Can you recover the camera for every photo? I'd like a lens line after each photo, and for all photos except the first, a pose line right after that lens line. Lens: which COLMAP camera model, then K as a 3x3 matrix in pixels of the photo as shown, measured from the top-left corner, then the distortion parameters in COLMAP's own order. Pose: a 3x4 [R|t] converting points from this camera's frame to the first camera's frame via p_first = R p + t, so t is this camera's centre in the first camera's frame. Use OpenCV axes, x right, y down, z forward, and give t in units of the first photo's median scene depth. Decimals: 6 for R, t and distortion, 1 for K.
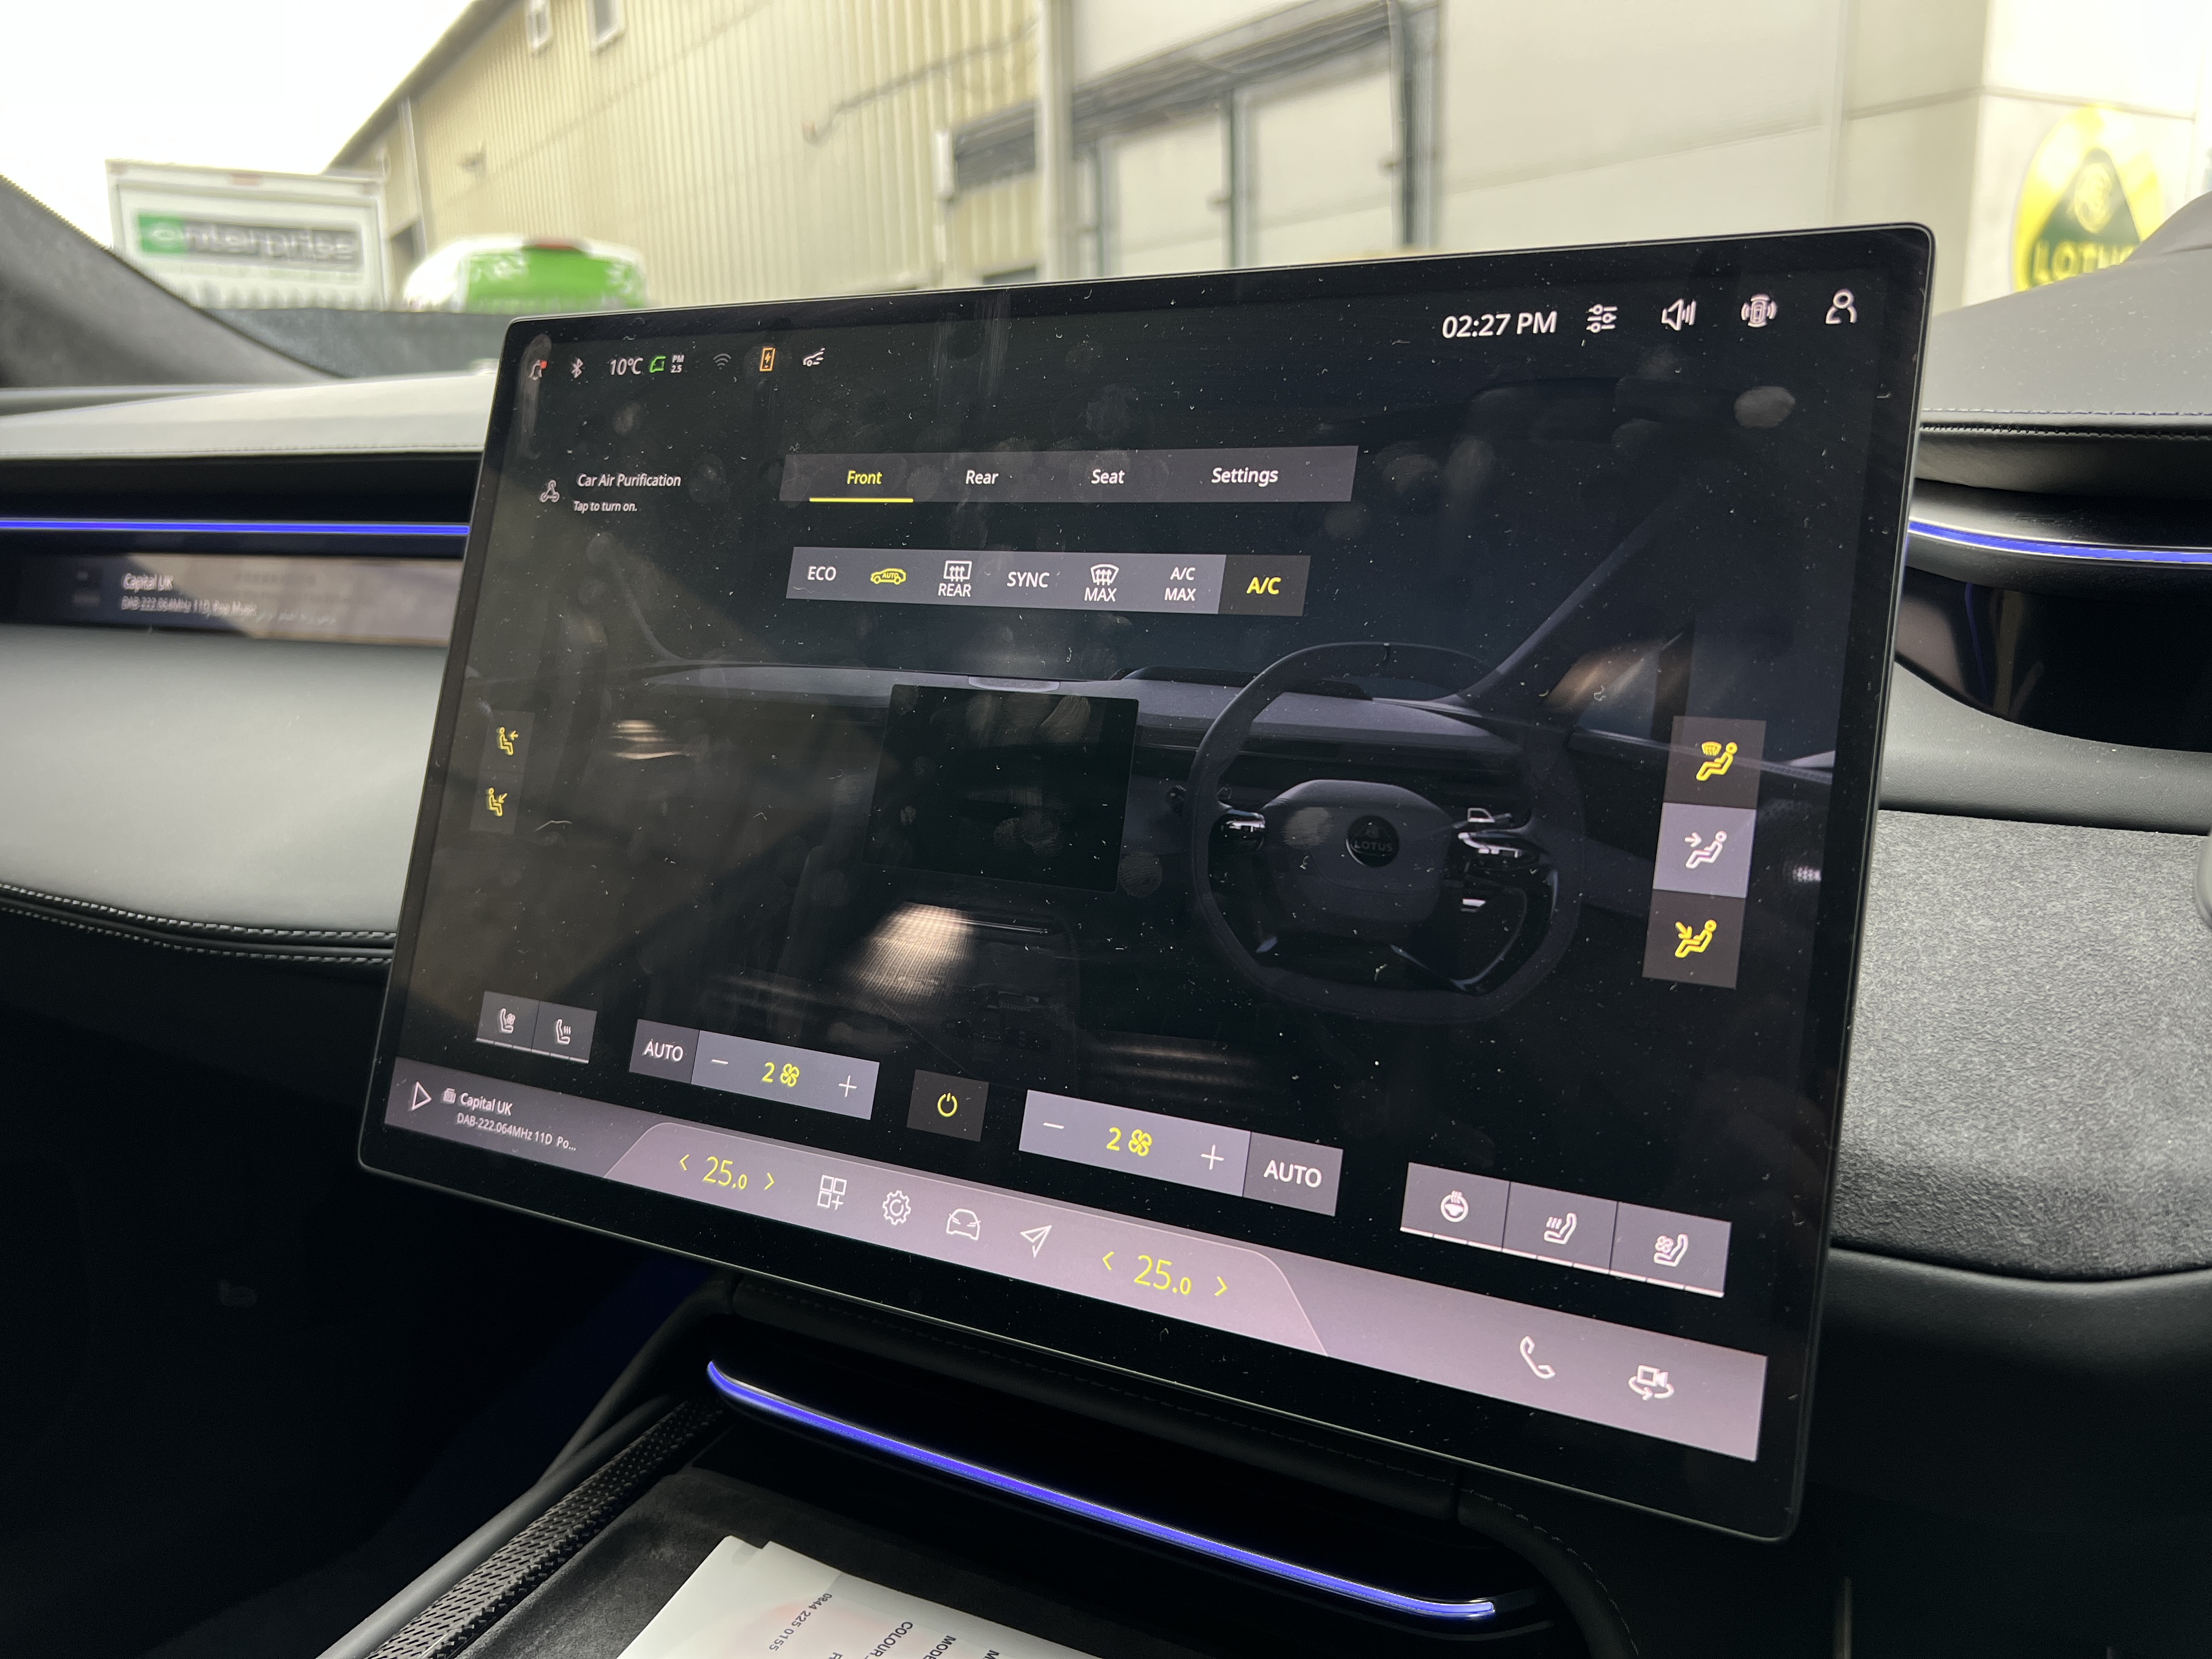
lens RADIAL K [[1667.9, 0, 1125.2], [0, 1667.9, 852.2], [0, 0, 1]] dist [0.055611, -0.064030]
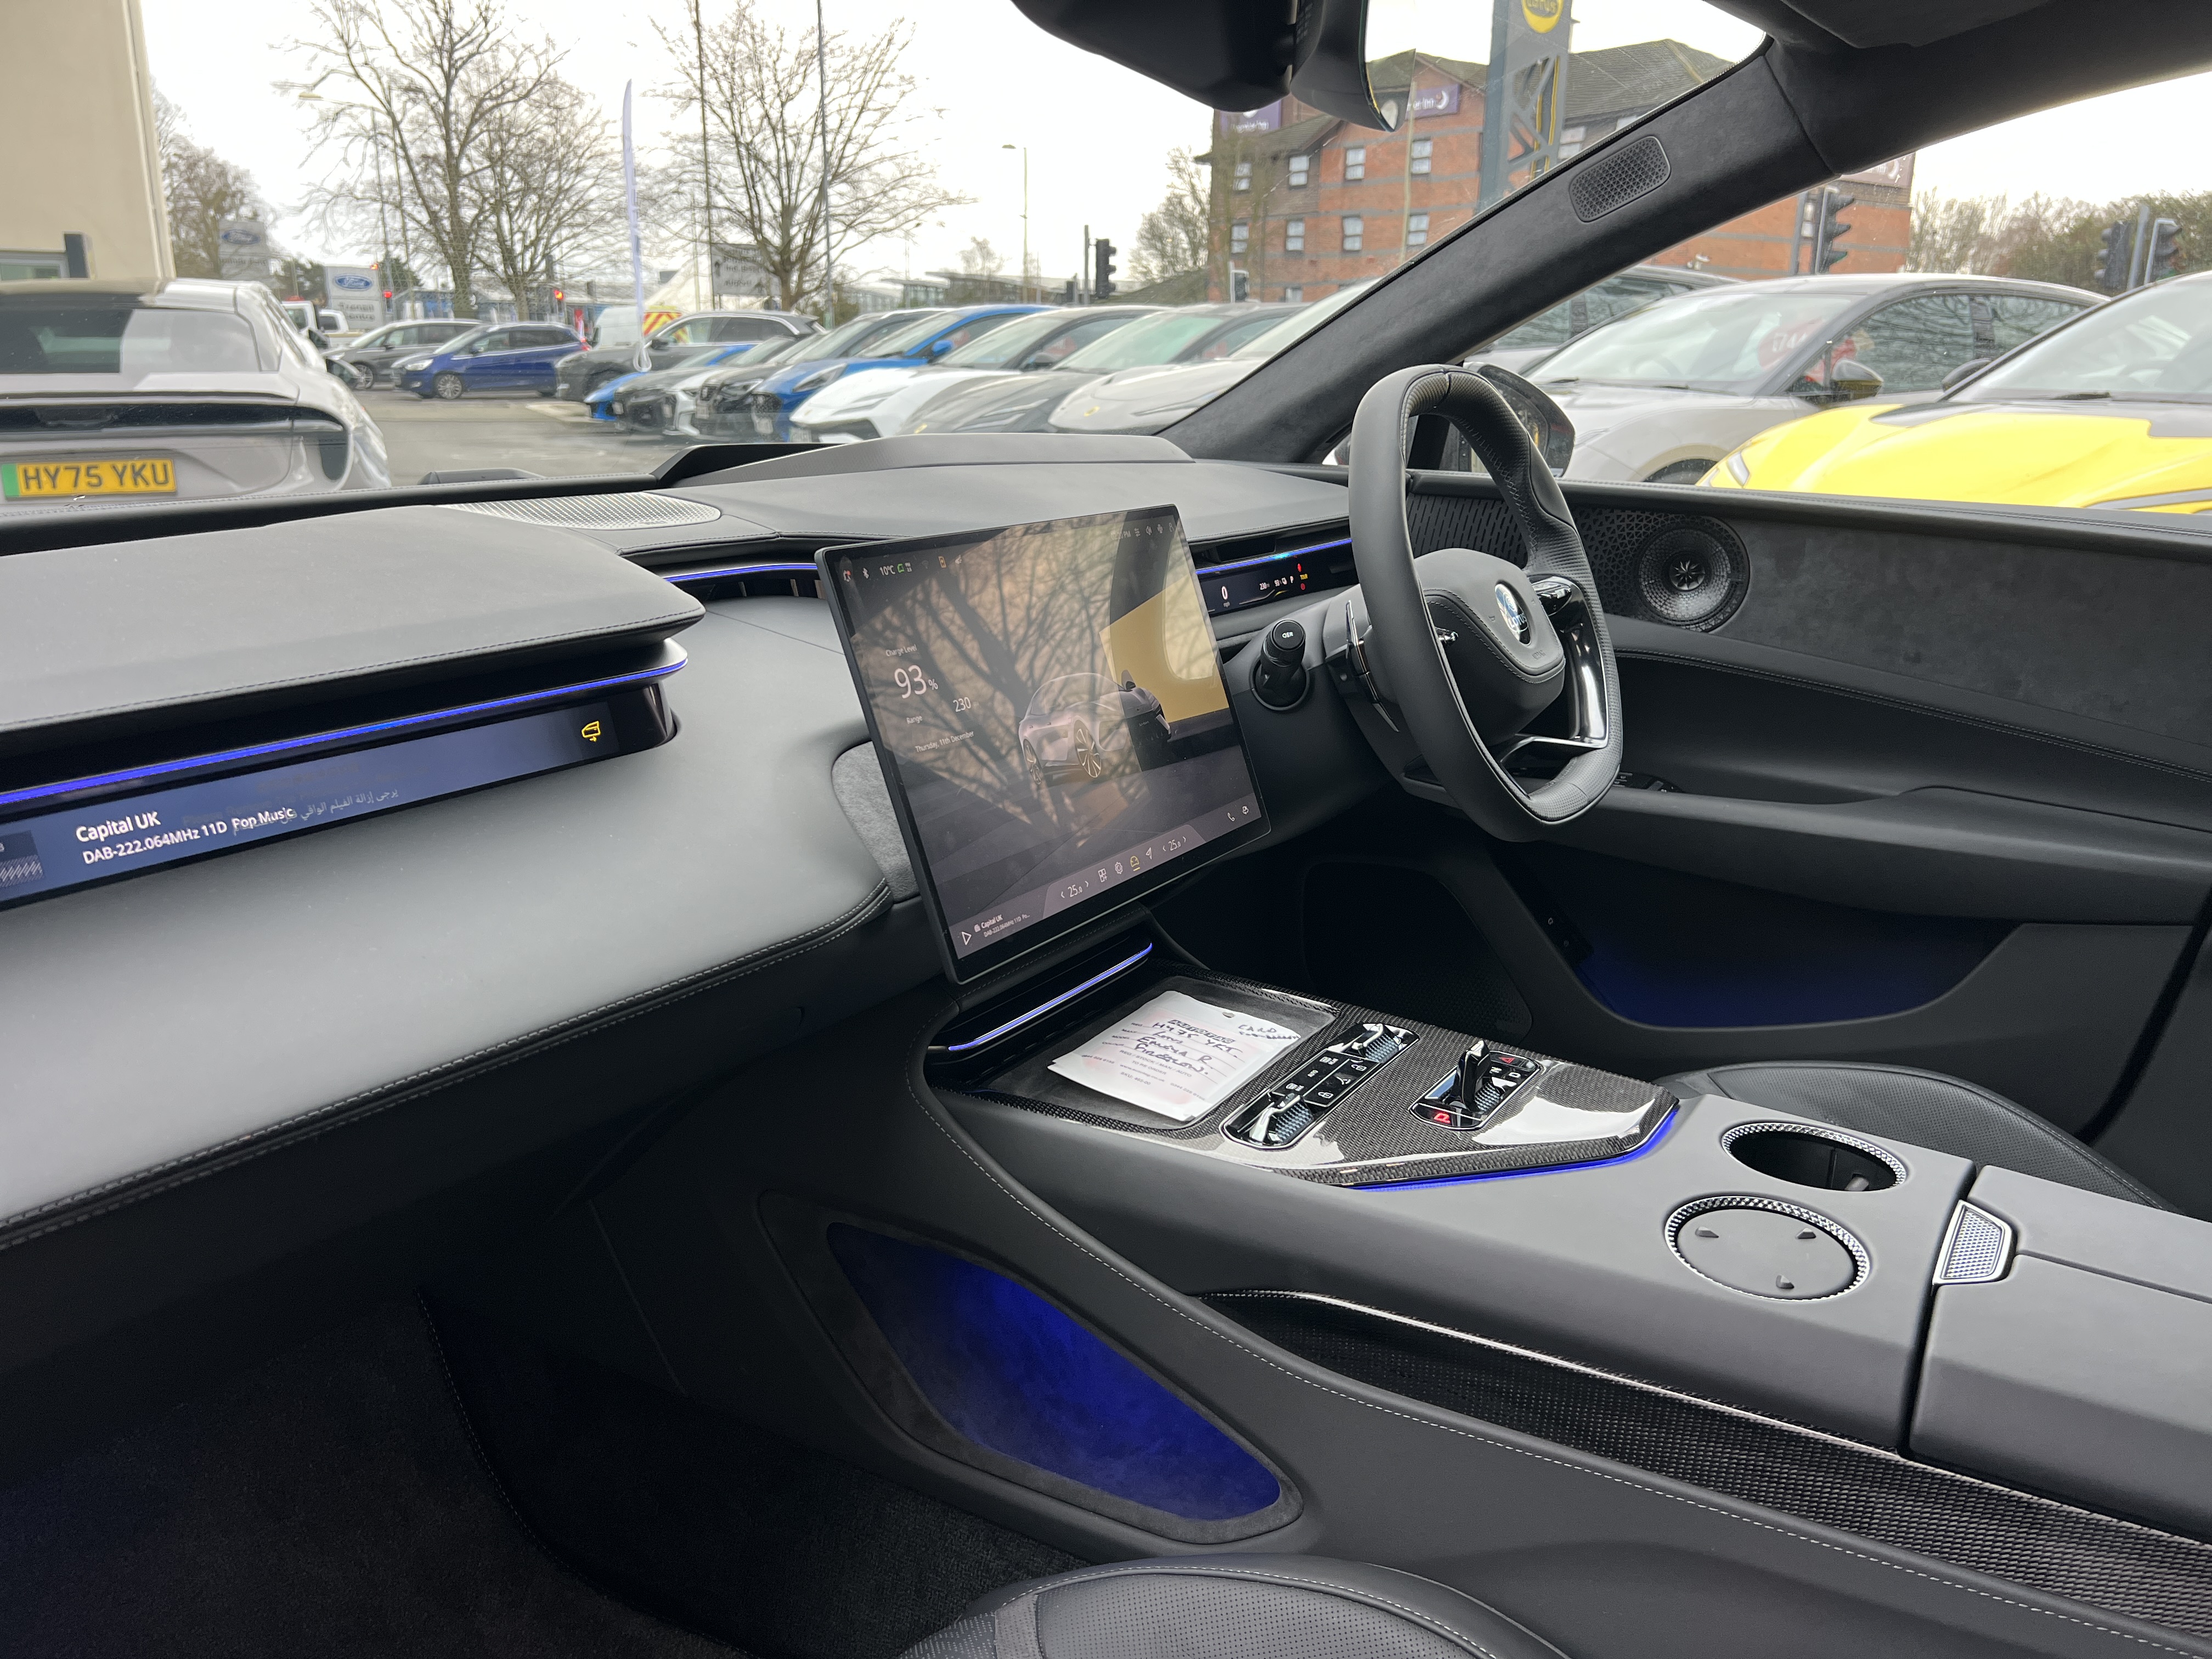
lens RADIAL K [[1667.9, 0, 1111.5], [0, 1667.9, 834.6], [0, 0, 1]] dist [0.055611, -0.064030]
pose [[0.085891, -0.253536, 0.963505, -2.275904], [0.234046, 0.945151, 0.227842, -0.381323], [-0.968424, 0.205935, 0.140519, 0.517866]]
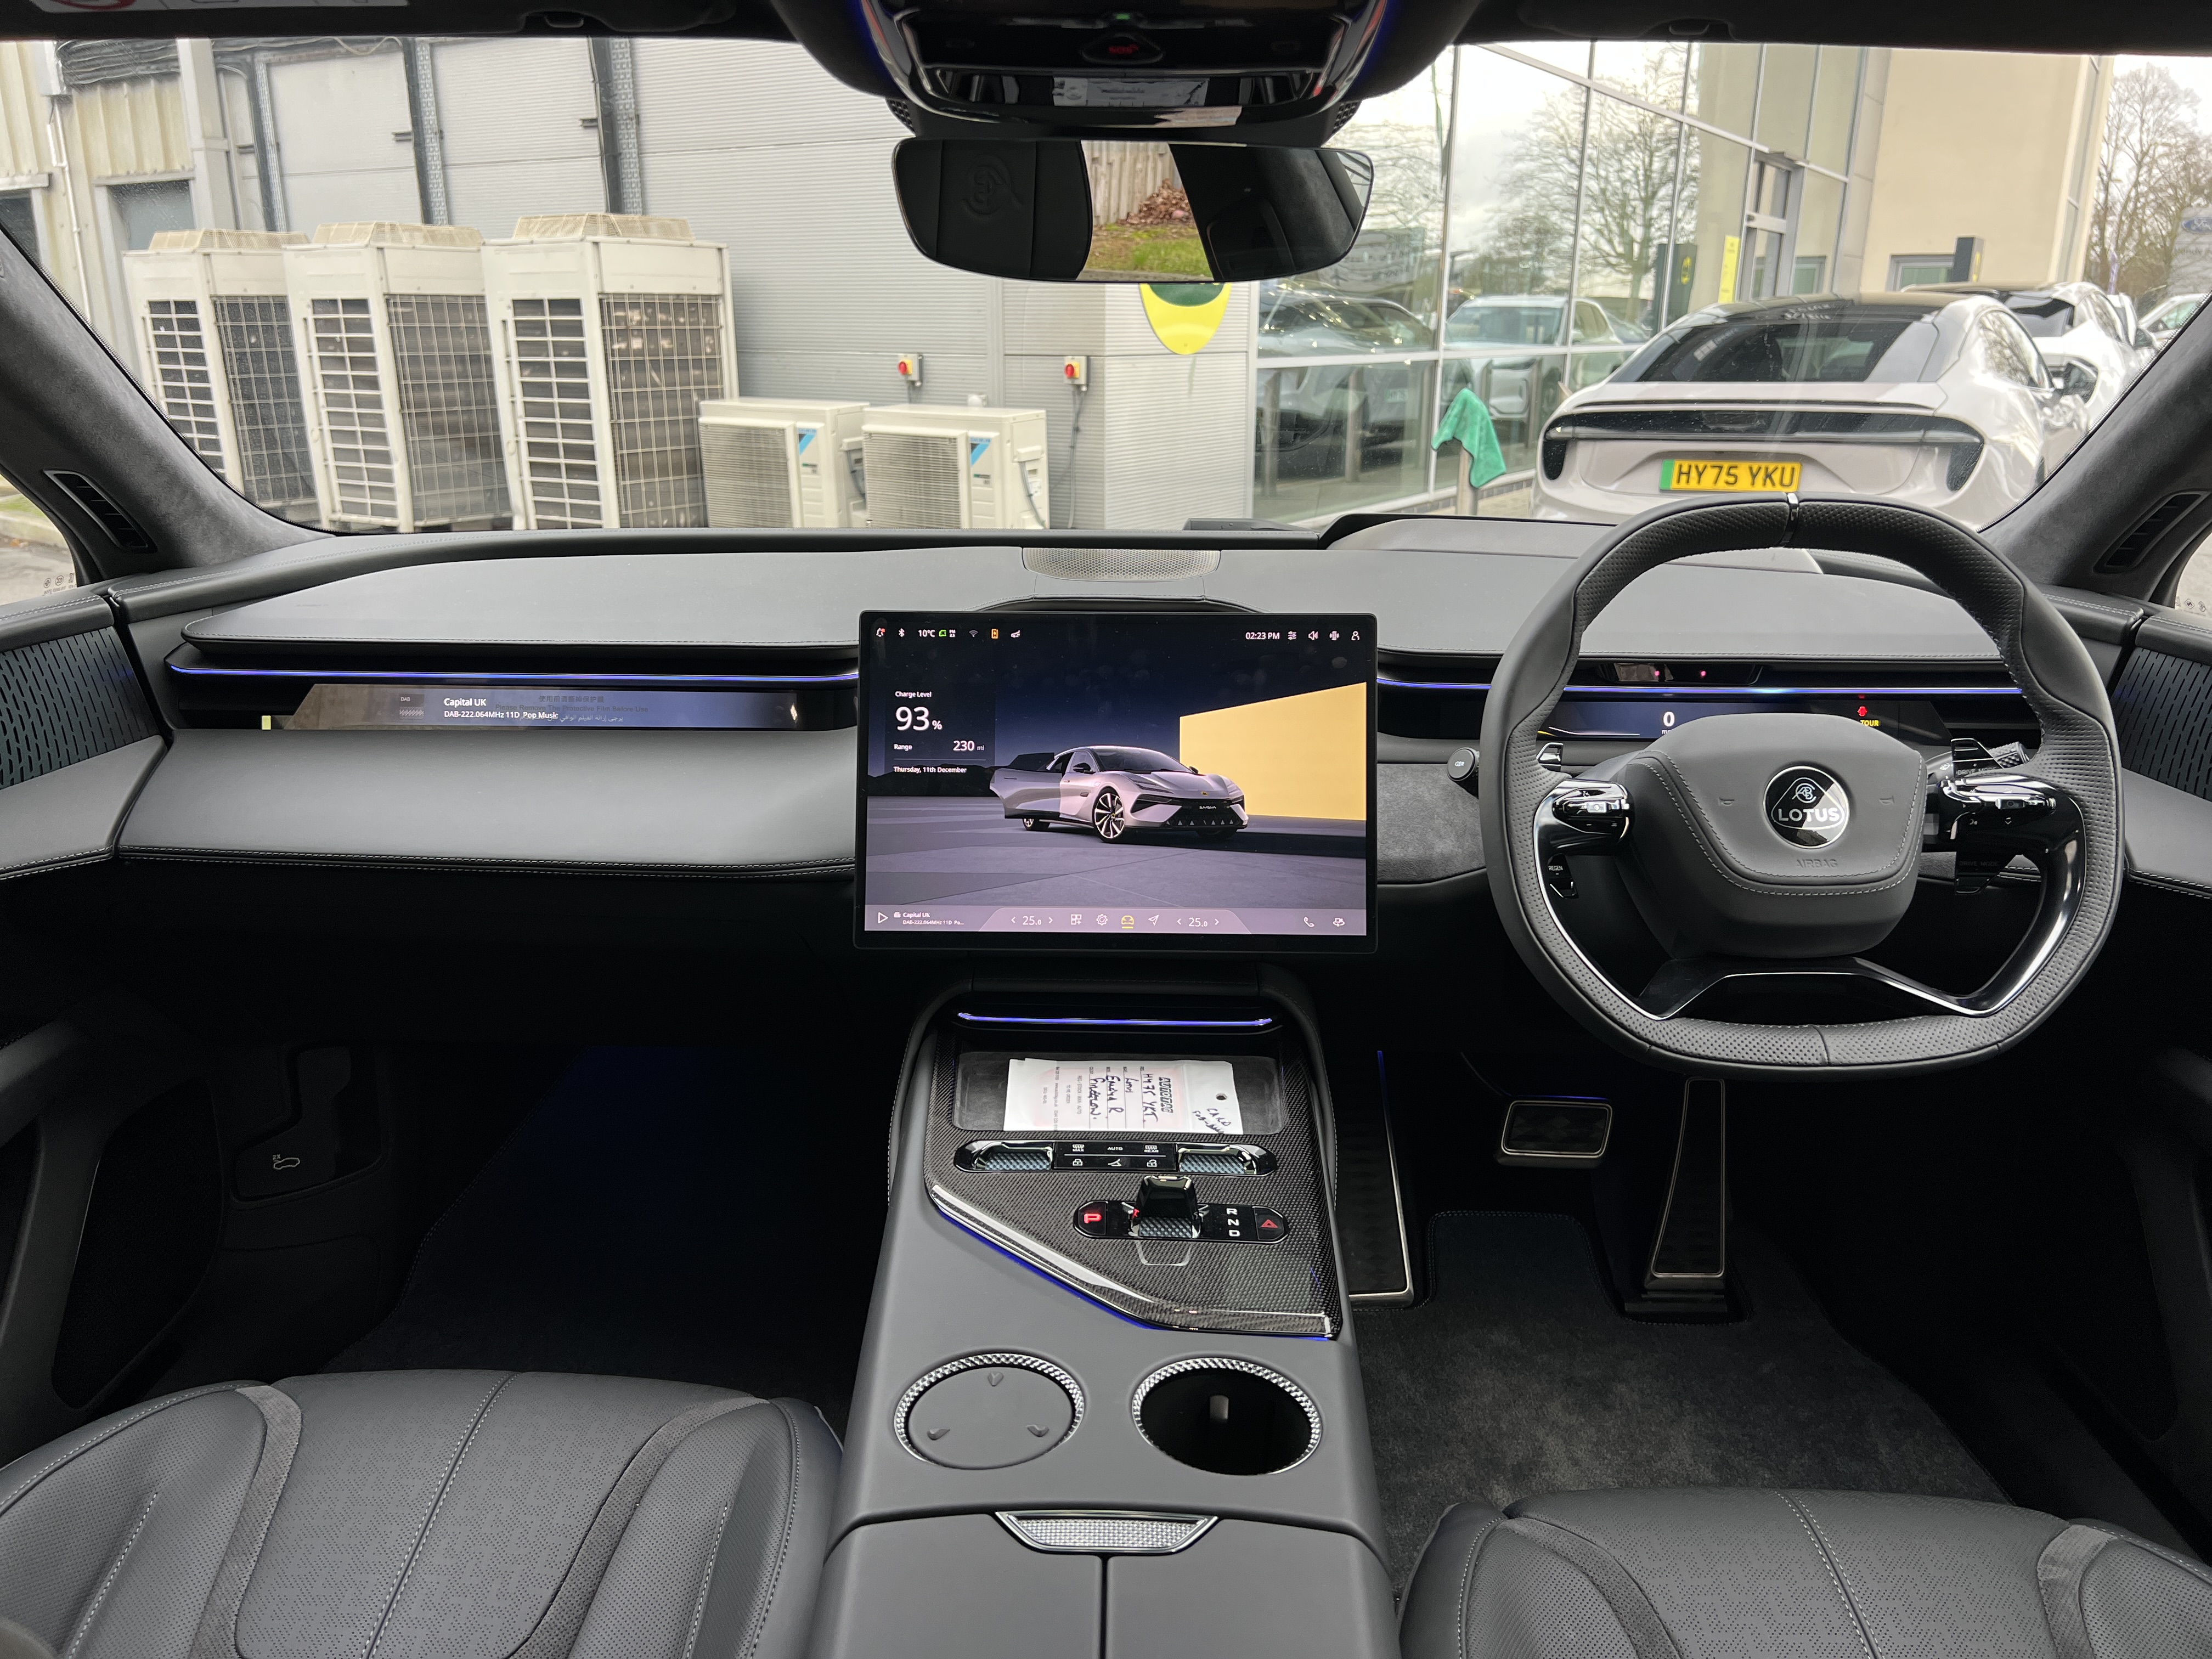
lens RADIAL K [[1667.9, 0, 1108.1], [0, 1667.9, 832.9], [0, 0, 1]] dist [0.055611, -0.064030]
pose [[0.891865, -0.105159, 0.439907, -1.218480], [0.087798, 0.994348, 0.059697, -0.108003], [-0.443698, -0.014618, 0.896057, -1.463859]]
